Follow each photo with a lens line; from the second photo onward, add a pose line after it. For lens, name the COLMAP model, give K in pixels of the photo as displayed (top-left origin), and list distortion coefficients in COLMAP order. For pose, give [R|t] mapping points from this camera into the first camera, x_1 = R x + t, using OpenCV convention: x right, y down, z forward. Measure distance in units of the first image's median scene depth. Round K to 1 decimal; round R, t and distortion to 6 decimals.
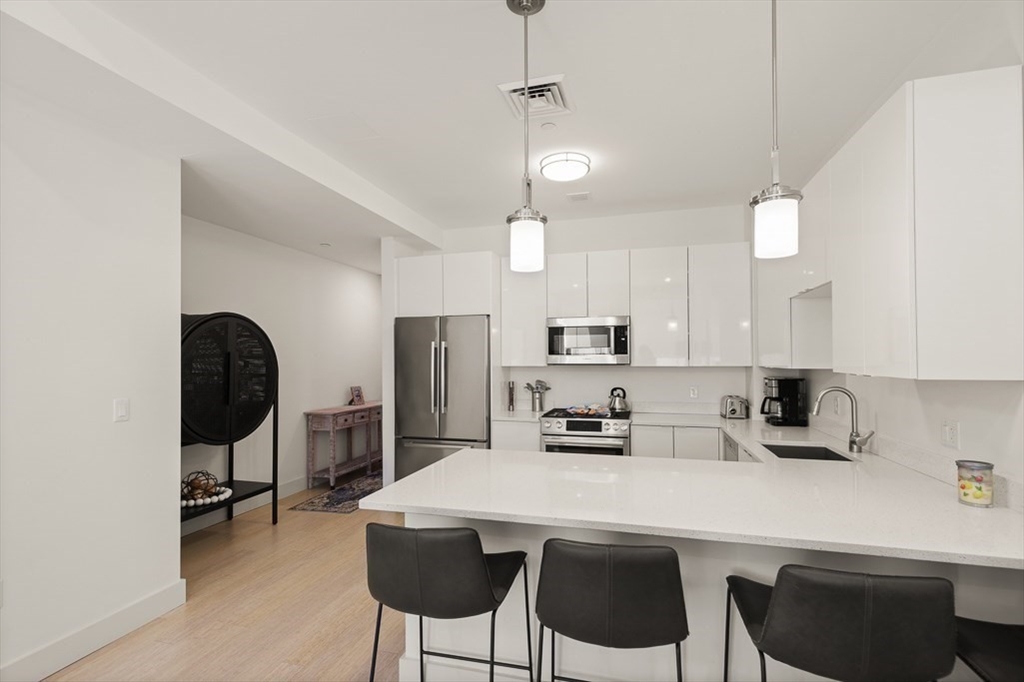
lens RADIAL K [[469.3, 0, 515.5], [0, 469.3, 336.3], [0, 0, 1]] dist [-0.000827, -0.000036]
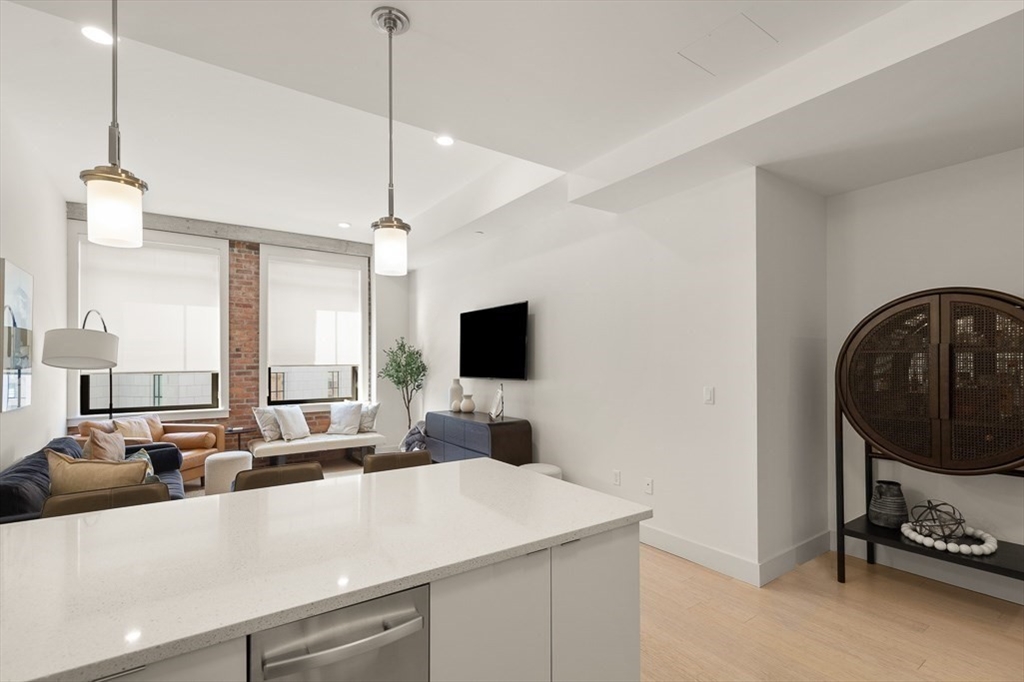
lens RADIAL K [[474.7, 0, 507.7], [0, 474.7, 363.4], [0, 0, 1]] dist [0.000591, -0.000087]
pose [[-0.652245, 0.009253, -0.757952, 0.297190], [0.043808, 0.998714, -0.025506, 0.052341], [0.756741, -0.049841, -0.651812, 0.859667]]
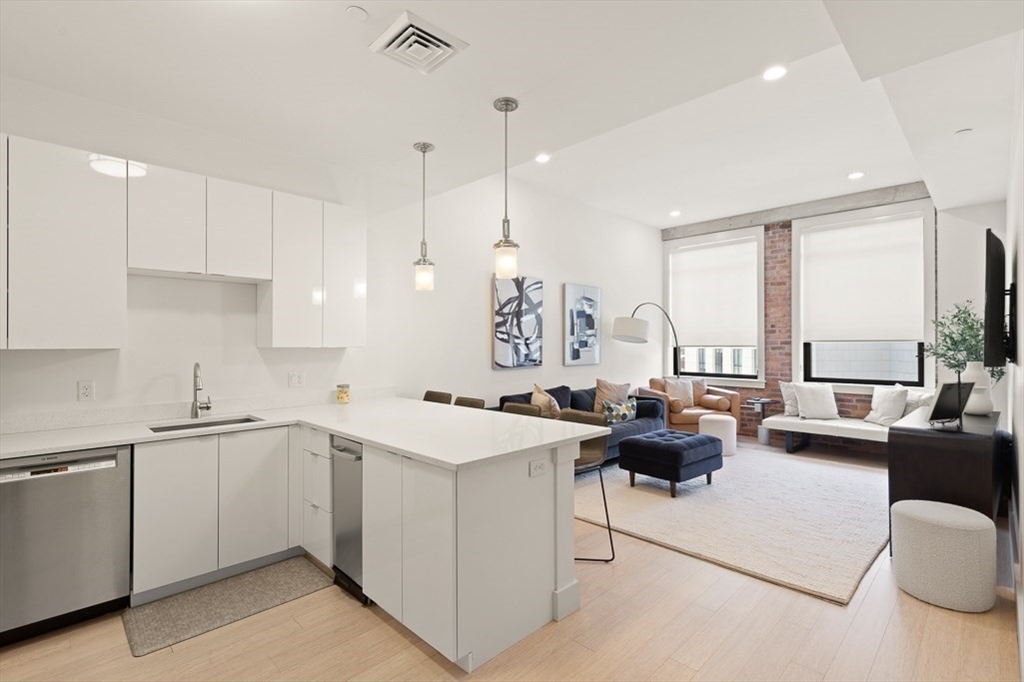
lens RADIAL K [[475.4, 0, 509.0], [0, 475.4, 344.9], [0, 0, 1]] dist [0.005033, 0.000045]
pose [[-0.851720, 0.005181, 0.523972, -0.353740], [-0.014638, 0.999326, -0.033677, 0.064020], [-0.523793, -0.036353, -0.851070, 1.059746]]
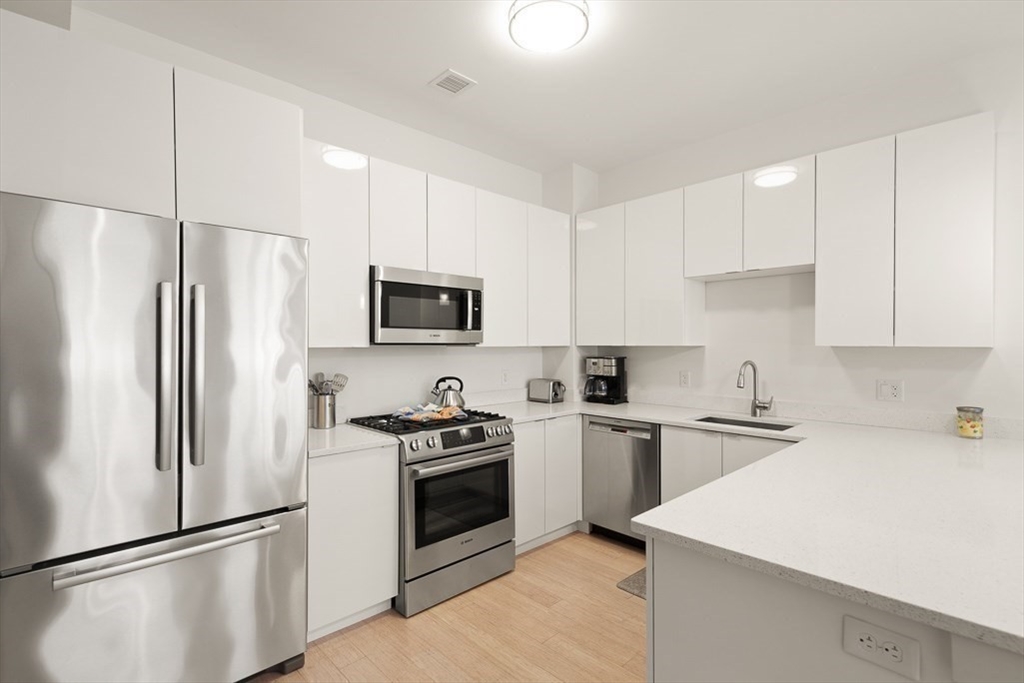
lens RADIAL K [[475.4, 0, 509.0], [0, 475.4, 345.4], [0, 0, 1]] dist [0.005033, 0.000045]
pose [[0.538487, -0.000238, 0.842634, -0.376190], [-0.033978, 0.999181, 0.021995, 0.046191], [-0.841948, -0.040475, 0.538038, 0.591225]]
